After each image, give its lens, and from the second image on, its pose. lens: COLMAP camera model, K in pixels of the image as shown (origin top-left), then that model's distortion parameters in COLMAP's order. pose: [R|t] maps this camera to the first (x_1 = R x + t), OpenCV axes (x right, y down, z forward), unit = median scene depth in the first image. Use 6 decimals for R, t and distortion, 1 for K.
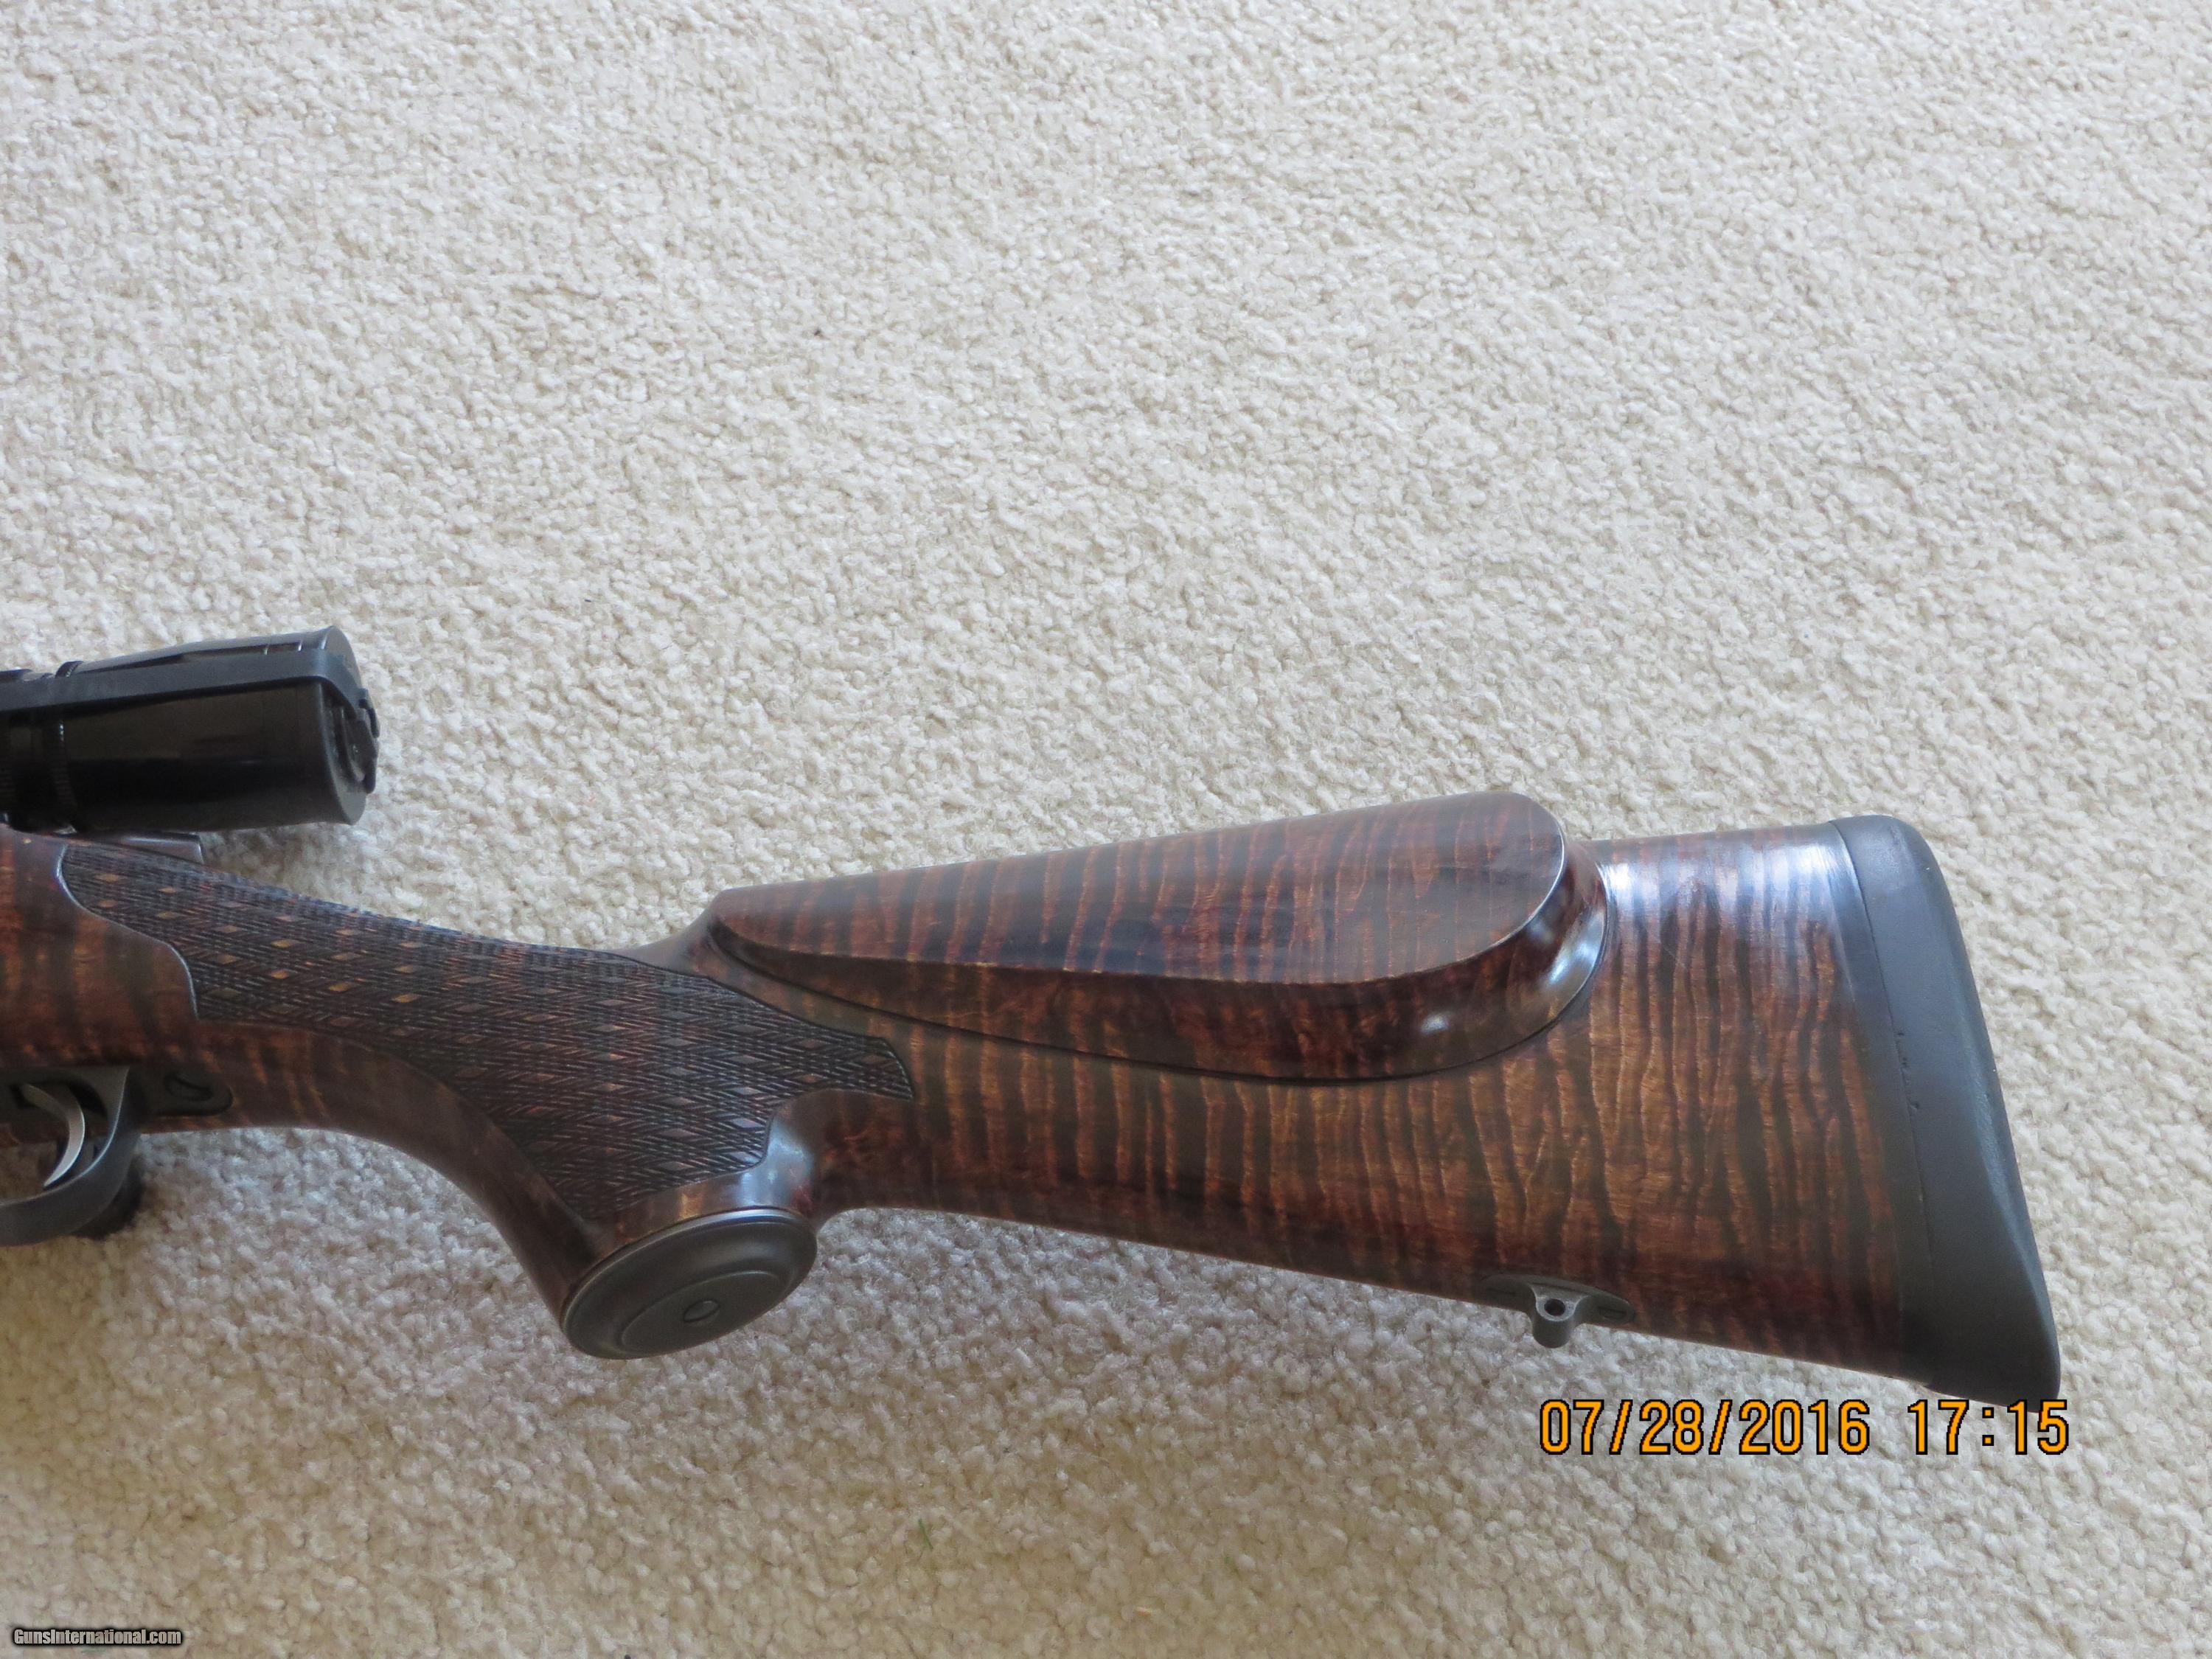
lens RADIAL K [[2849.1, 0, 1078.0], [0, 2849.1, 906.9], [0, 0, 1]] dist [-0.061694, 0.000000]
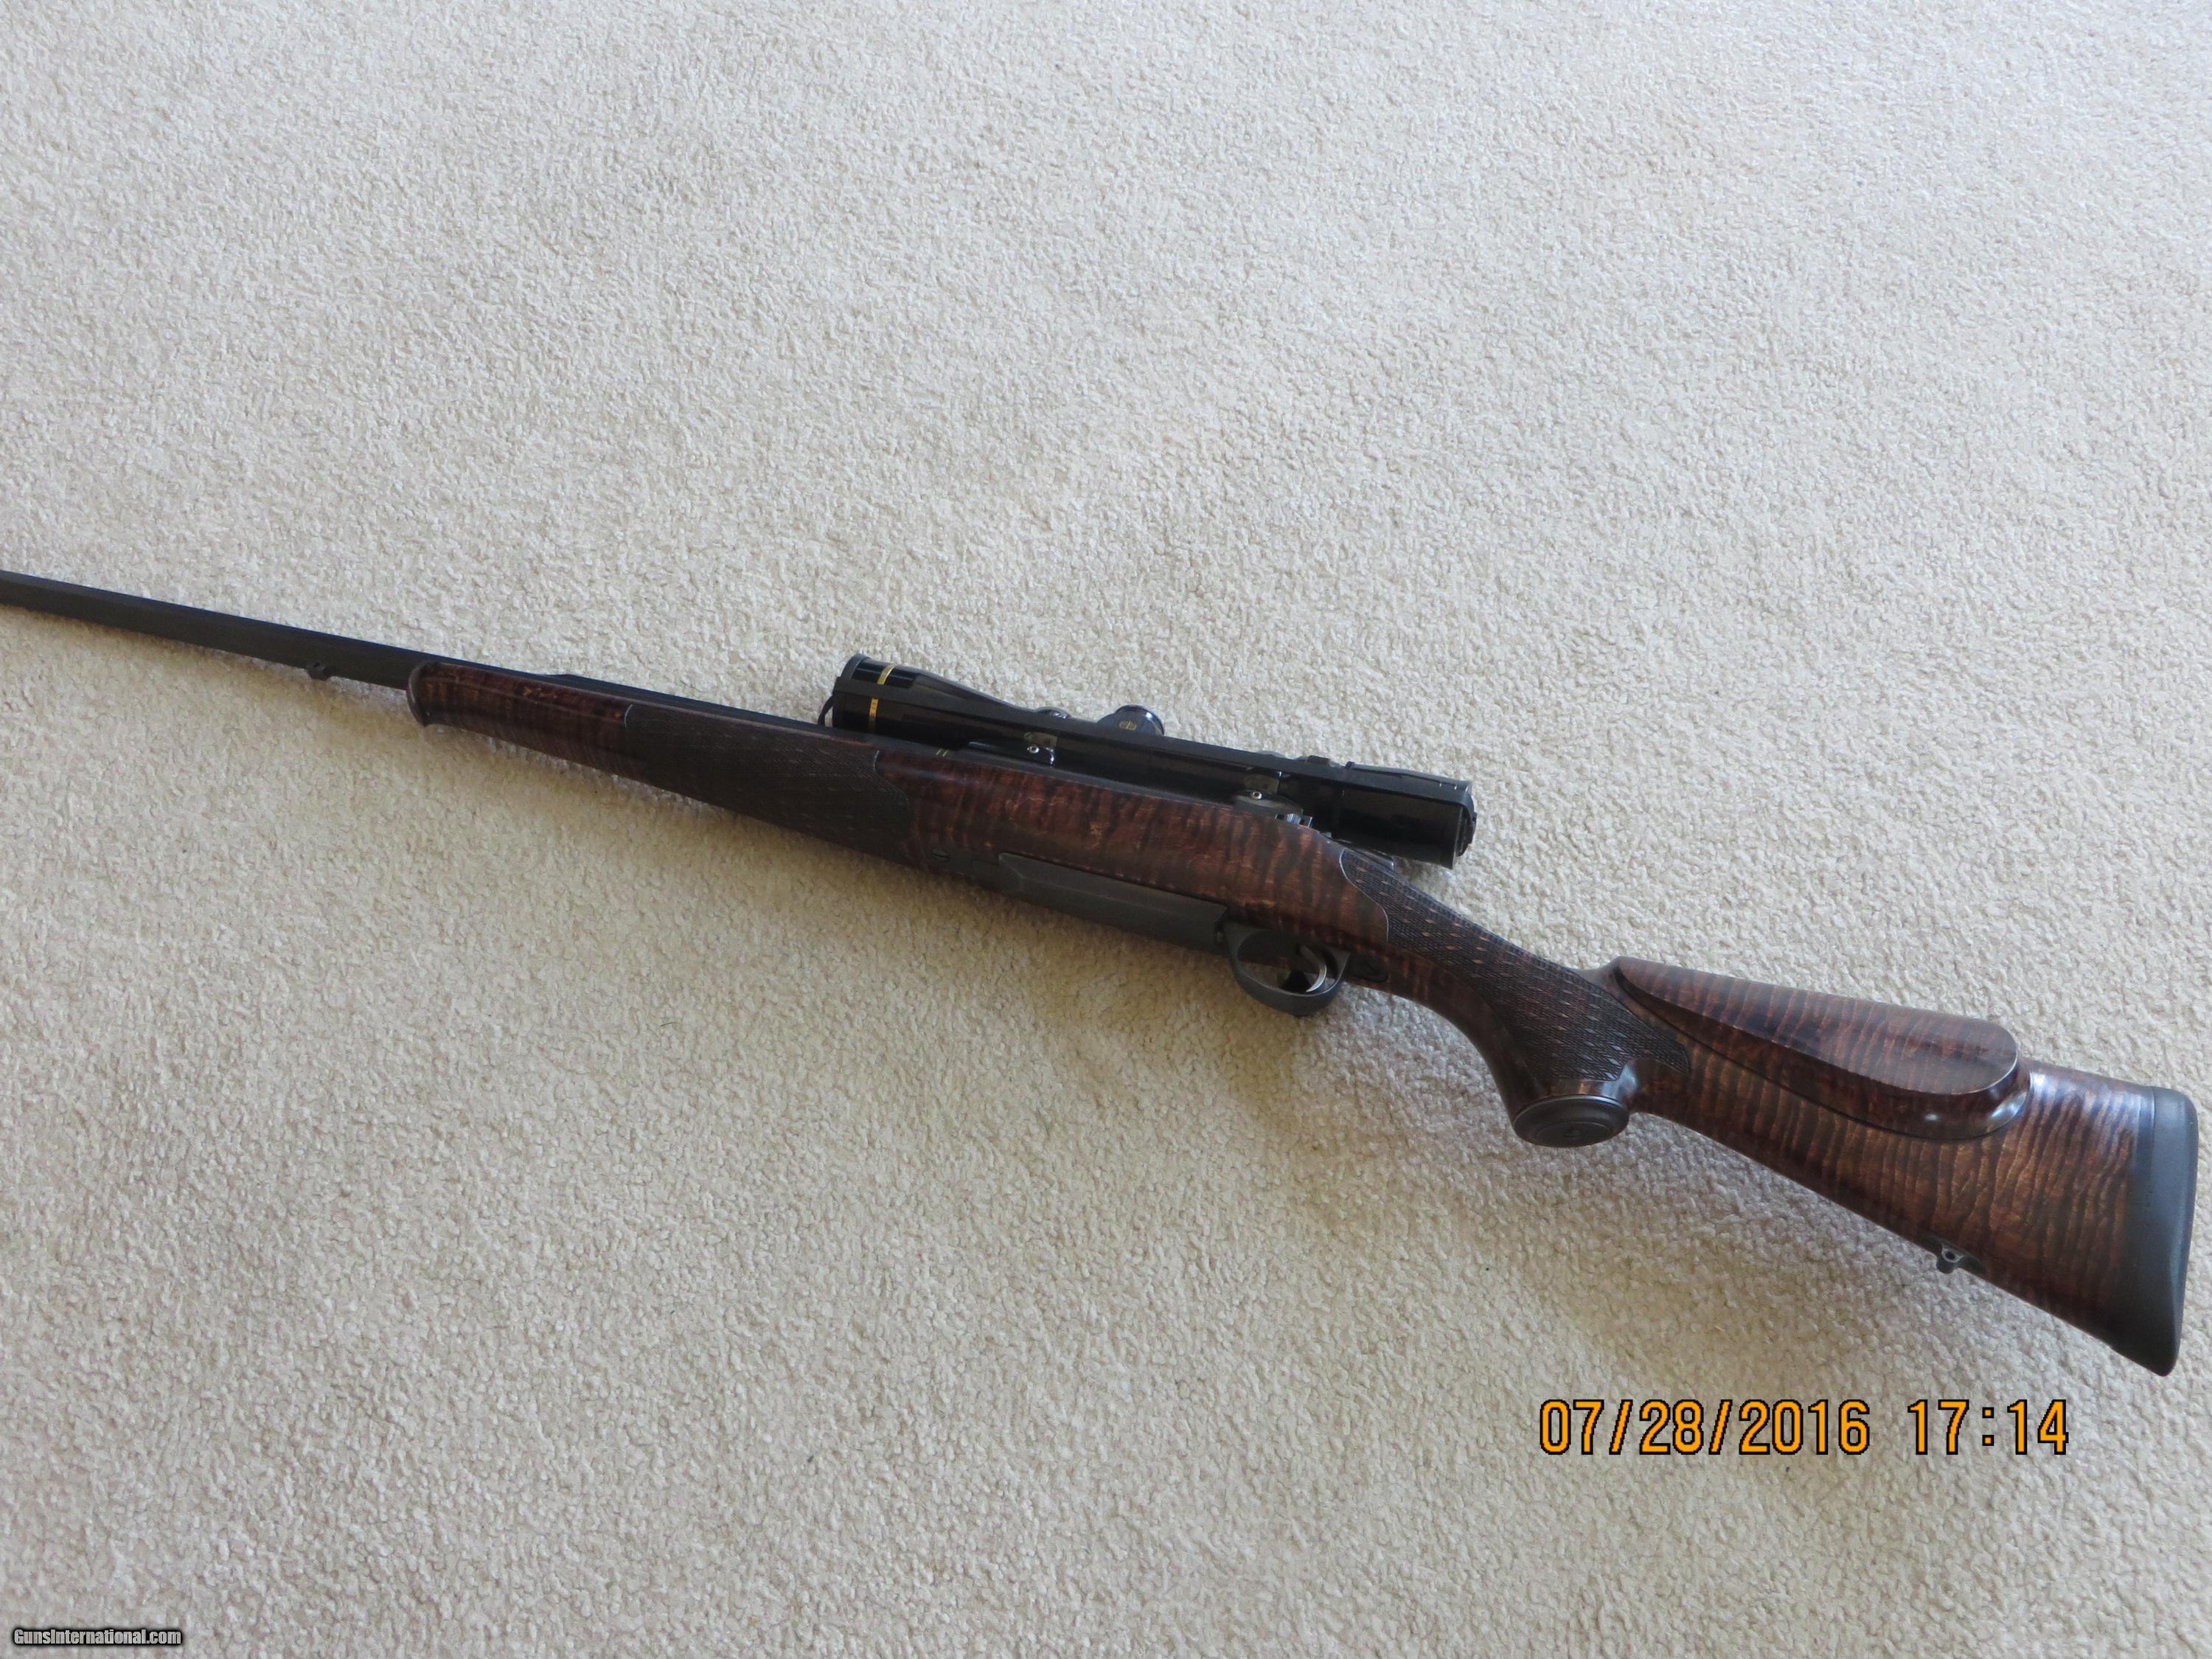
lens RADIAL K [[2060.9, 0, 1141.8], [0, 2060.9, 836.7], [0, 0, 1]] dist [-0.020522, 0.000000]
pose [[0.926245, 0.291537, -0.238905, -0.094228], [-0.295712, 0.955088, 0.019010, -0.011880], [0.233718, 0.053039, 0.970857, -0.525913]]
